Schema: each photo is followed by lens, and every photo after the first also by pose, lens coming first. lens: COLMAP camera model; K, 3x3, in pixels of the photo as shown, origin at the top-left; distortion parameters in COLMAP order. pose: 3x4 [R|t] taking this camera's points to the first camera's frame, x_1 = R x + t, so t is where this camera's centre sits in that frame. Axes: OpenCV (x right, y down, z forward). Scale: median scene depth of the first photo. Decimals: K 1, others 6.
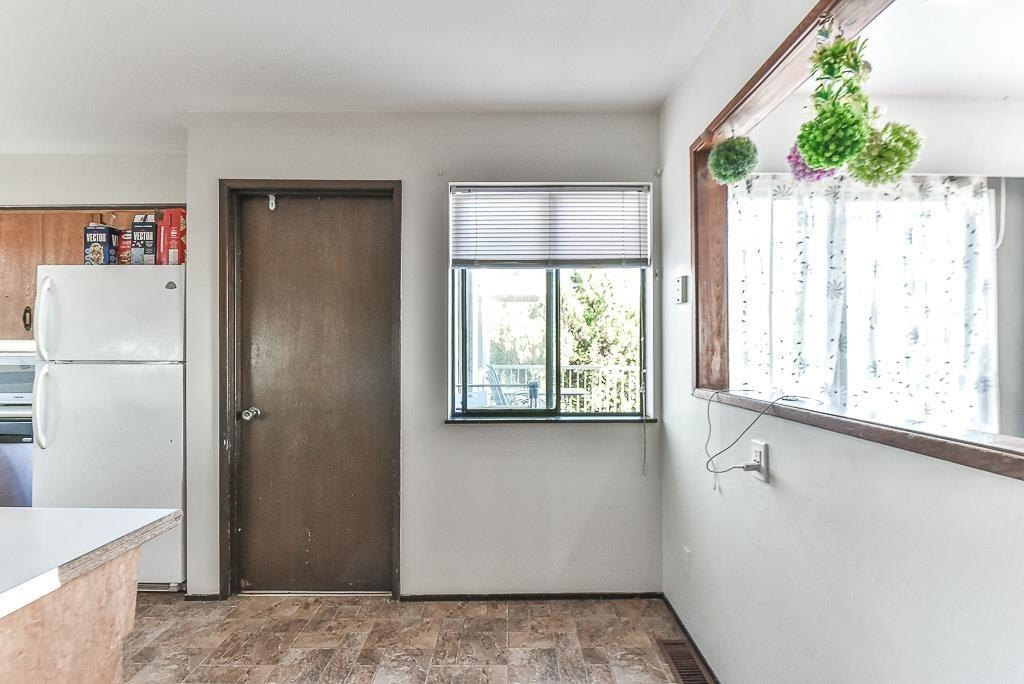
lens RADIAL K [[435.6, 0, 524.2], [0, 435.6, 354.2], [0, 0, 1]] dist [0.001052, -0.008223]
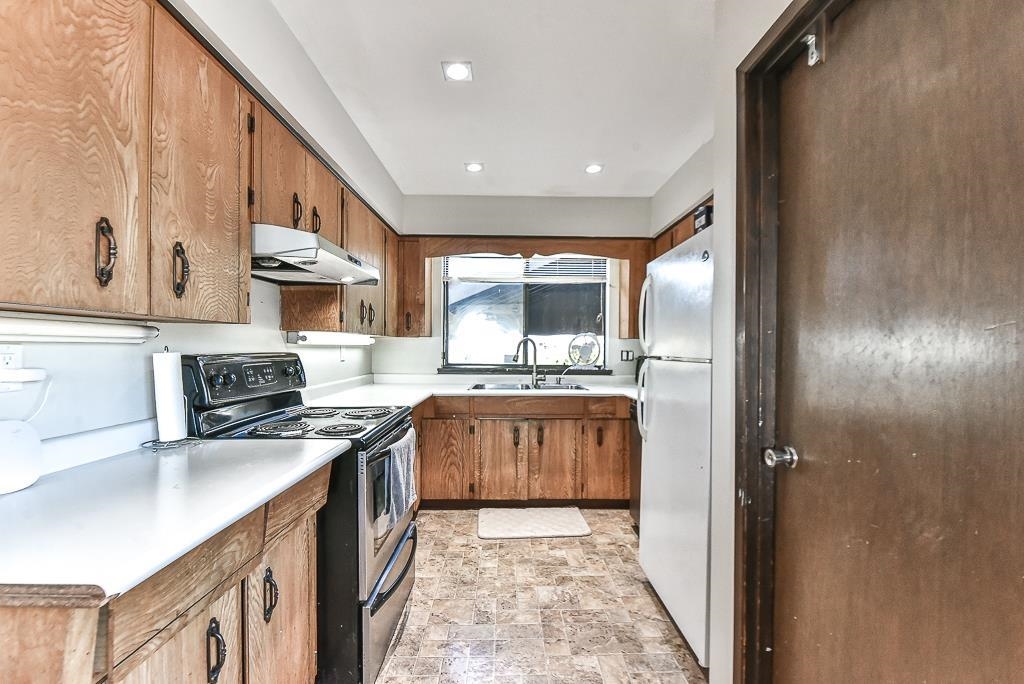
lens RADIAL K [[441.9, 0, 511.4], [0, 441.9, 353.6], [0, 0, 1]] dist [0.001716, -0.009080]
pose [[-0.011223, 0.007399, -0.999910, -0.061414], [-0.002320, 0.999970, 0.007425, 0.001677], [0.999934, 0.002403, -0.011206, 0.657253]]
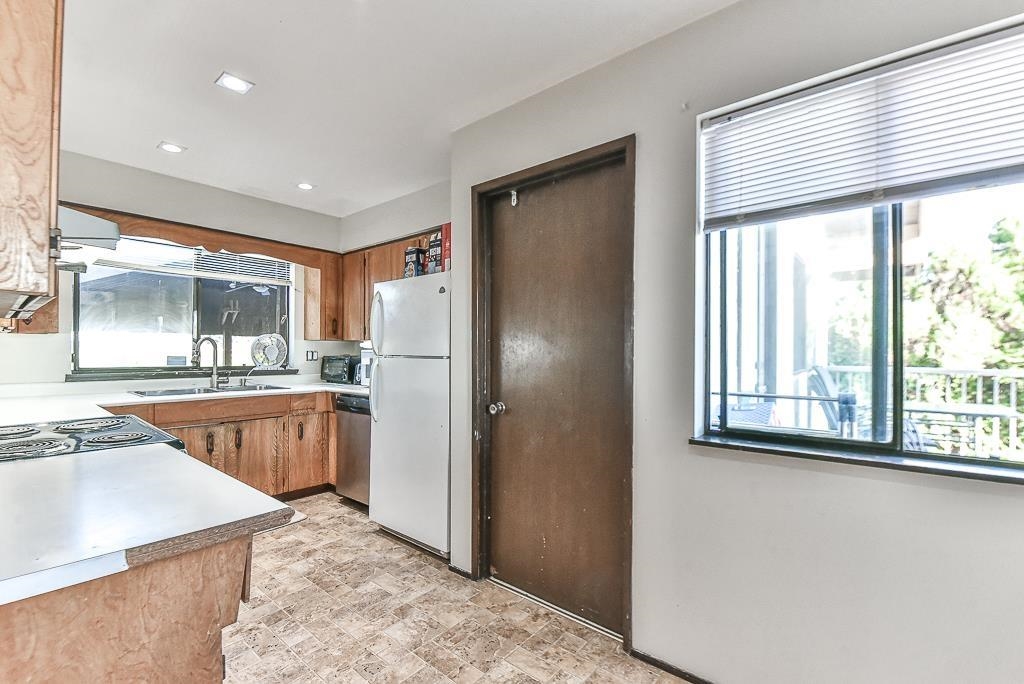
lens RADIAL K [[441.9, 0, 511.4], [0, 441.9, 353.6], [0, 0, 1]] dist [0.001716, -0.009080]
pose [[0.744404, 0.003456, -0.667720, 0.094442], [-0.001176, 0.999992, 0.003864, 0.003740], [0.667728, -0.002091, 0.744402, 0.242423]]
